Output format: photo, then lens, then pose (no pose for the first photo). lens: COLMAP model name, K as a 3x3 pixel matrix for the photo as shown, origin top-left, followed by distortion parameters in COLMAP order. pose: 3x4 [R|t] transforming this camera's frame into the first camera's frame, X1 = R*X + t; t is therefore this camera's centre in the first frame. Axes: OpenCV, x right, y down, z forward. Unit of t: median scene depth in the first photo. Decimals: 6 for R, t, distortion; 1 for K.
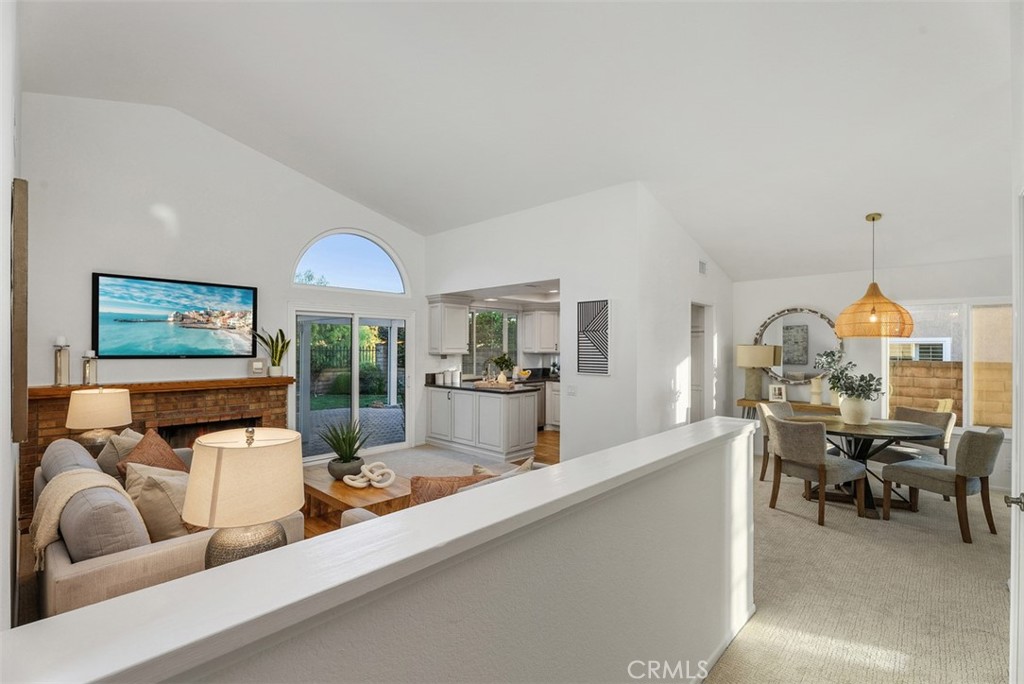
lens RADIAL K [[455.8, 0, 509.7], [0, 455.8, 346.0], [0, 0, 1]] dist [0.001922, 0.000291]
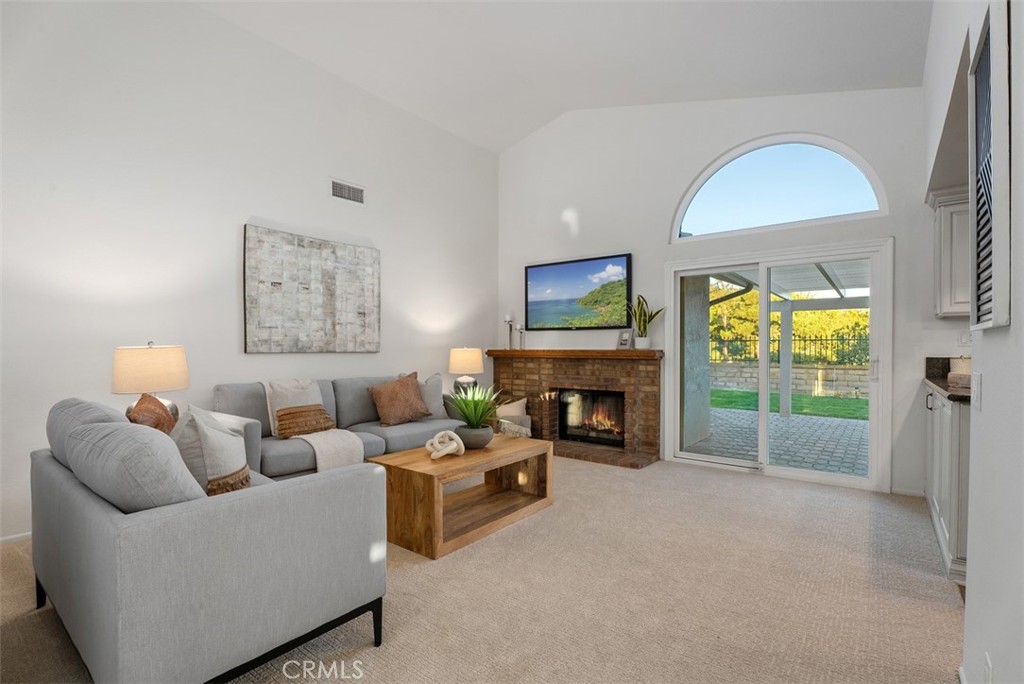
lens RADIAL K [[478.1, 0, 515.0], [0, 478.1, 347.6], [0, 0, 1]] dist [-0.003398, -0.000159]
pose [[0.102840, -0.005167, -0.994684, 0.323994], [0.003616, 0.999982, -0.004821, 0.056424], [0.994691, -0.003101, 0.102857, 0.553190]]
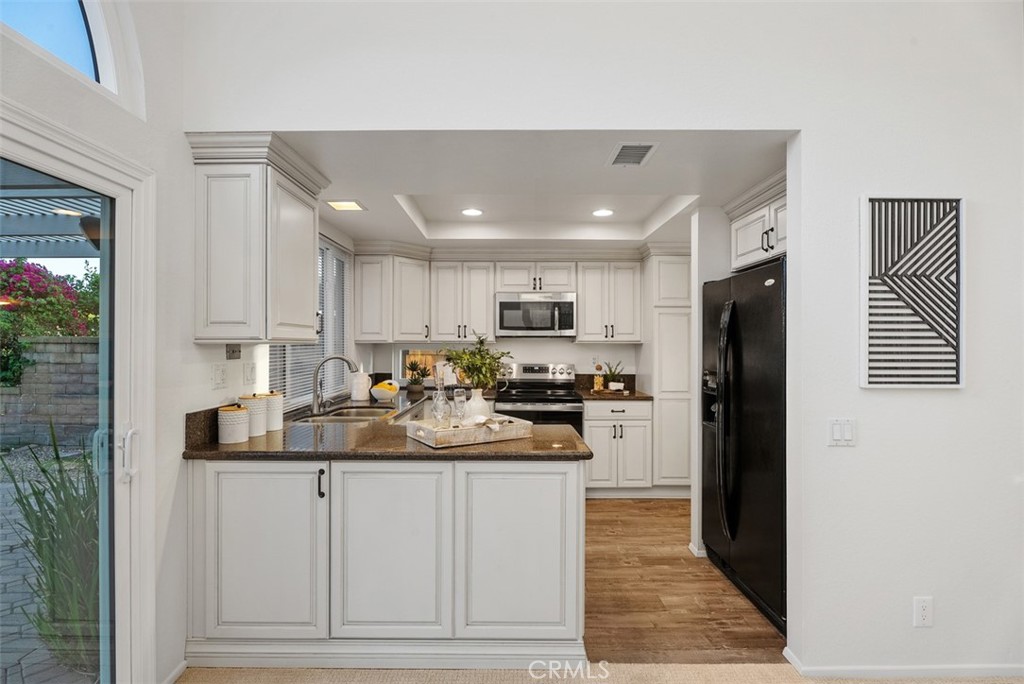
lens RADIAL K [[482.6, 0, 509.8], [0, 482.6, 343.4], [0, 0, 1]] dist [-0.013645, 0.000221]
pose [[0.726728, -0.000385, 0.686926, -0.269032], [-0.002474, 0.999992, 0.003177, 0.018544], [-0.686921, -0.004008, 0.726721, 0.729845]]
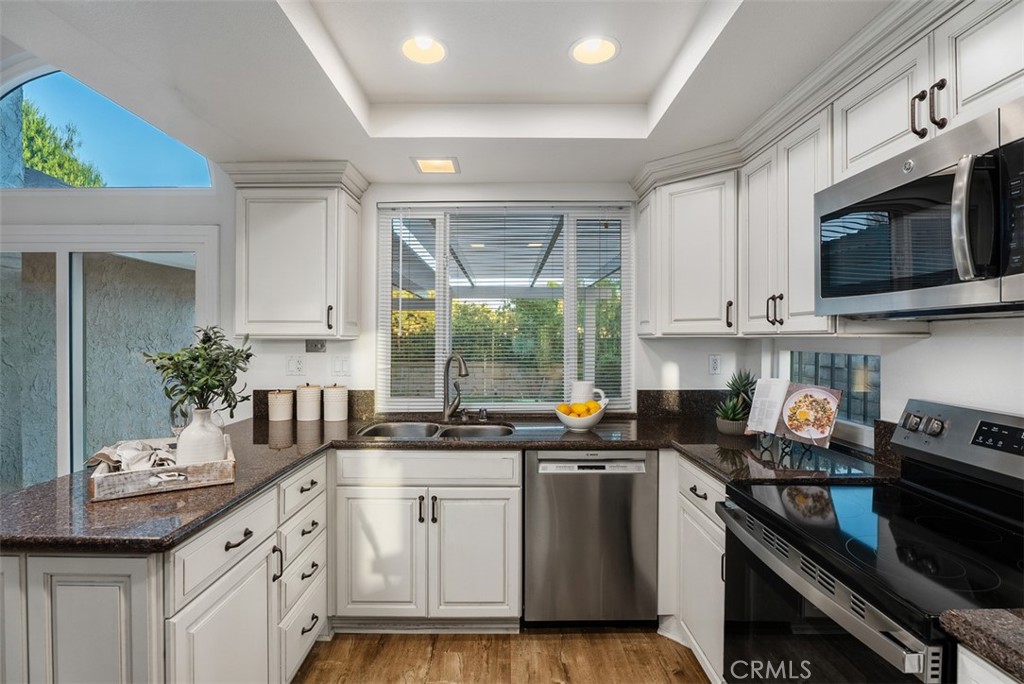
lens RADIAL K [[482.6, 0, 509.8], [0, 482.6, 343.4], [0, 0, 1]] dist [-0.013645, 0.000221]
pose [[0.693614, 0.006687, -0.720316, 0.276959], [0.005150, 0.999885, 0.014241, 0.019030], [0.720329, -0.013587, 0.693500, 0.975934]]
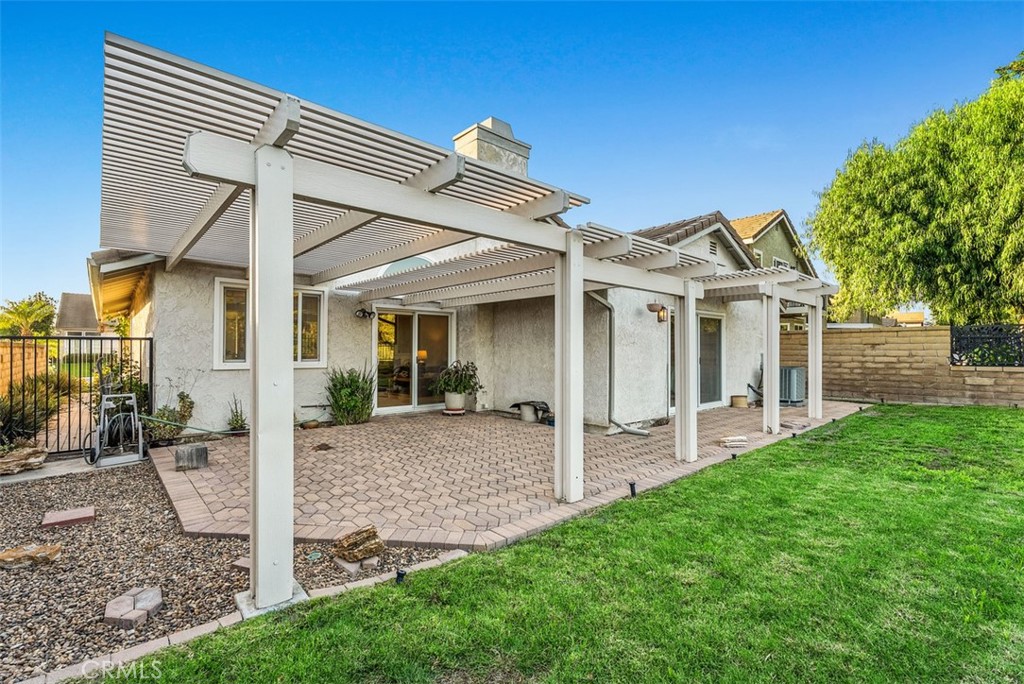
lens RADIAL K [[463.8, 0, 504.8], [0, 463.8, 355.2], [0, 0, 1]] dist [-0.001216, 0.000034]
pose [[-0.995496, -0.010082, 0.094264, -0.764932], [-0.009435, 0.999929, 0.007304, 0.053557], [-0.094331, 0.006382, -0.995520, 2.430471]]
